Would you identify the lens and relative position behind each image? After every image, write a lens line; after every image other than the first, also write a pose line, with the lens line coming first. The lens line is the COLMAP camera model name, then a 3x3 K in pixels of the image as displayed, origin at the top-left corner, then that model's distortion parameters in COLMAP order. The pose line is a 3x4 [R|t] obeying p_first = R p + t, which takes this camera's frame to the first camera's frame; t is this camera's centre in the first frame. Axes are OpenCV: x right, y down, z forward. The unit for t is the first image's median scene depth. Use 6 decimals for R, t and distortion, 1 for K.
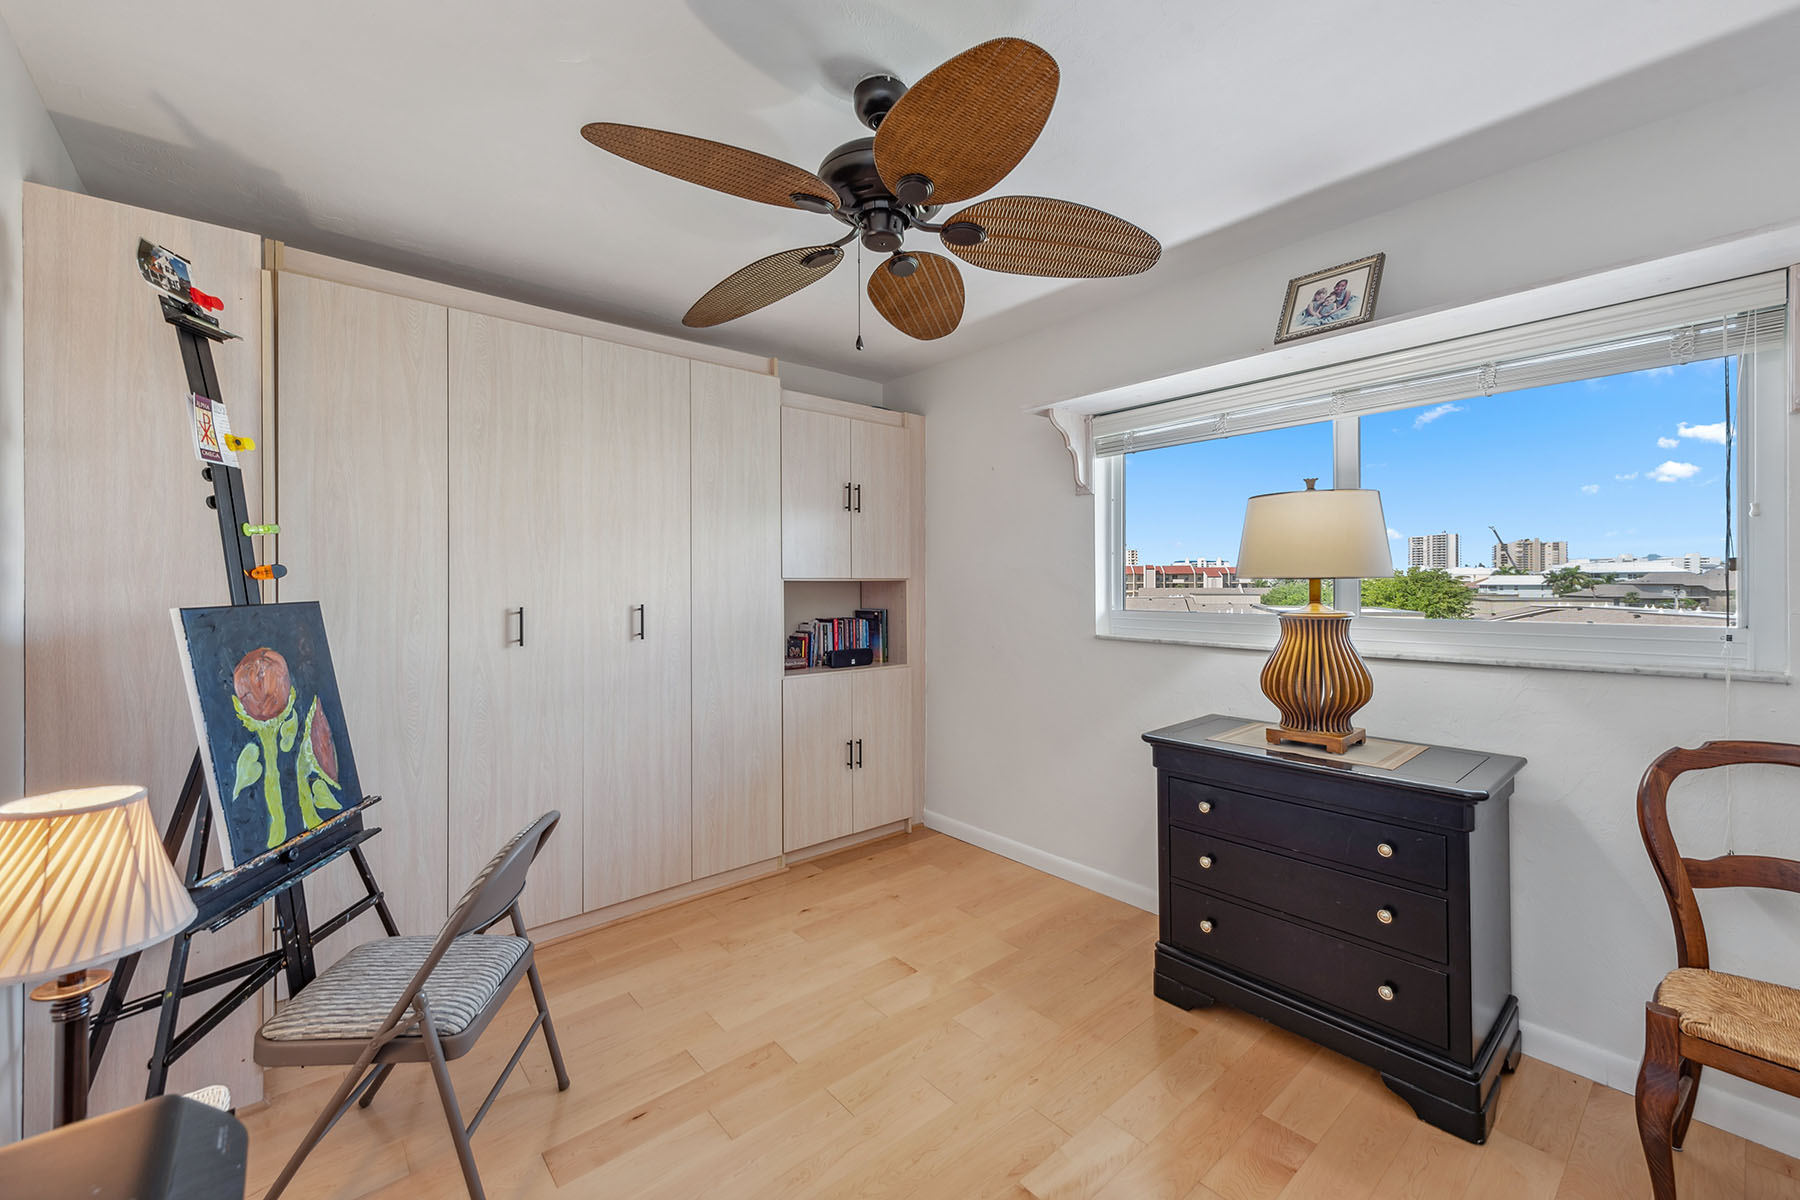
lens RADIAL K [[717.0, 0, 906.8], [0, 717.0, 592.2], [0, 0, 1]] dist [0.022162, -0.004499]
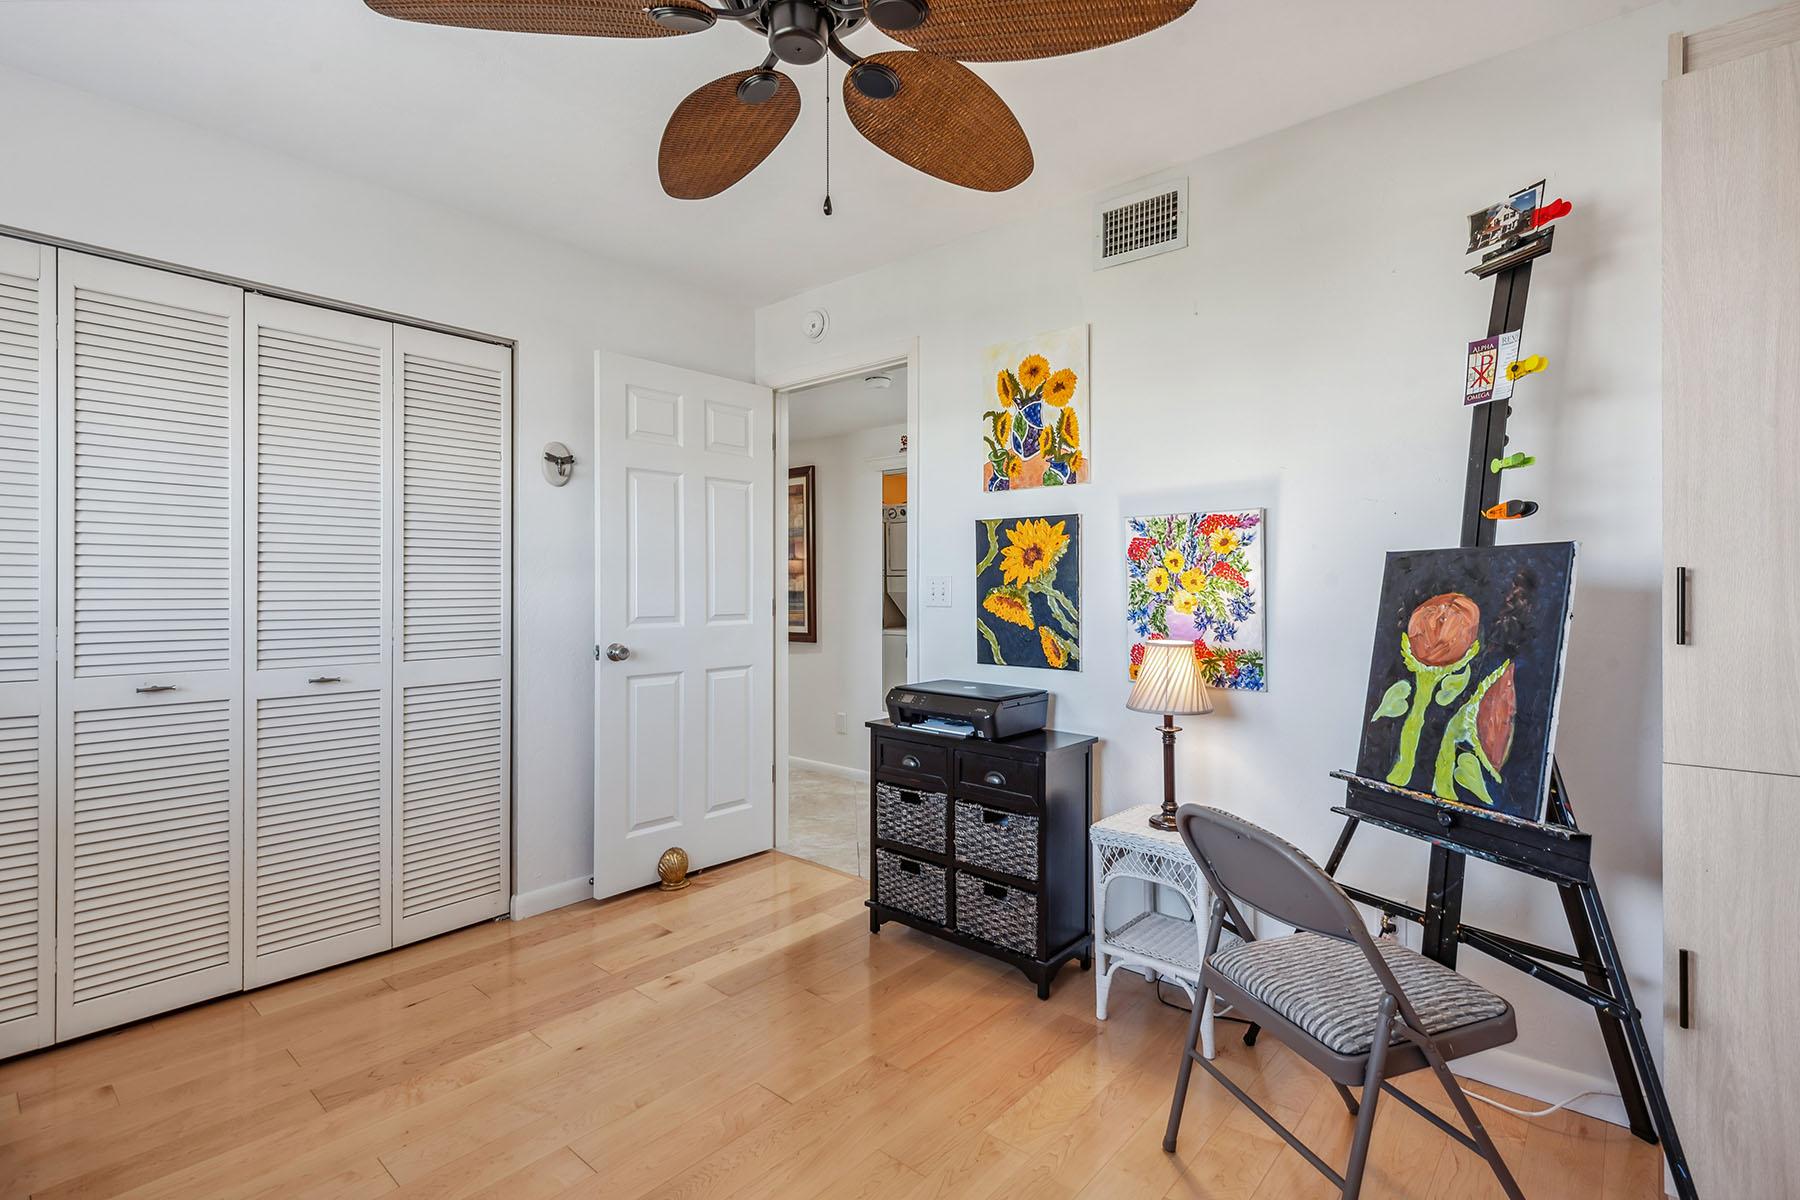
lens RADIAL K [[844.5, 0, 903.3], [0, 844.5, 581.1], [0, 0, 1]] dist [0.011392, -0.001149]
pose [[-0.991578, 0.002522, -0.129490, -0.027823], [0.001916, 0.999987, 0.004806, 0.053025], [0.129500, 0.004518, -0.991569, 1.961736]]
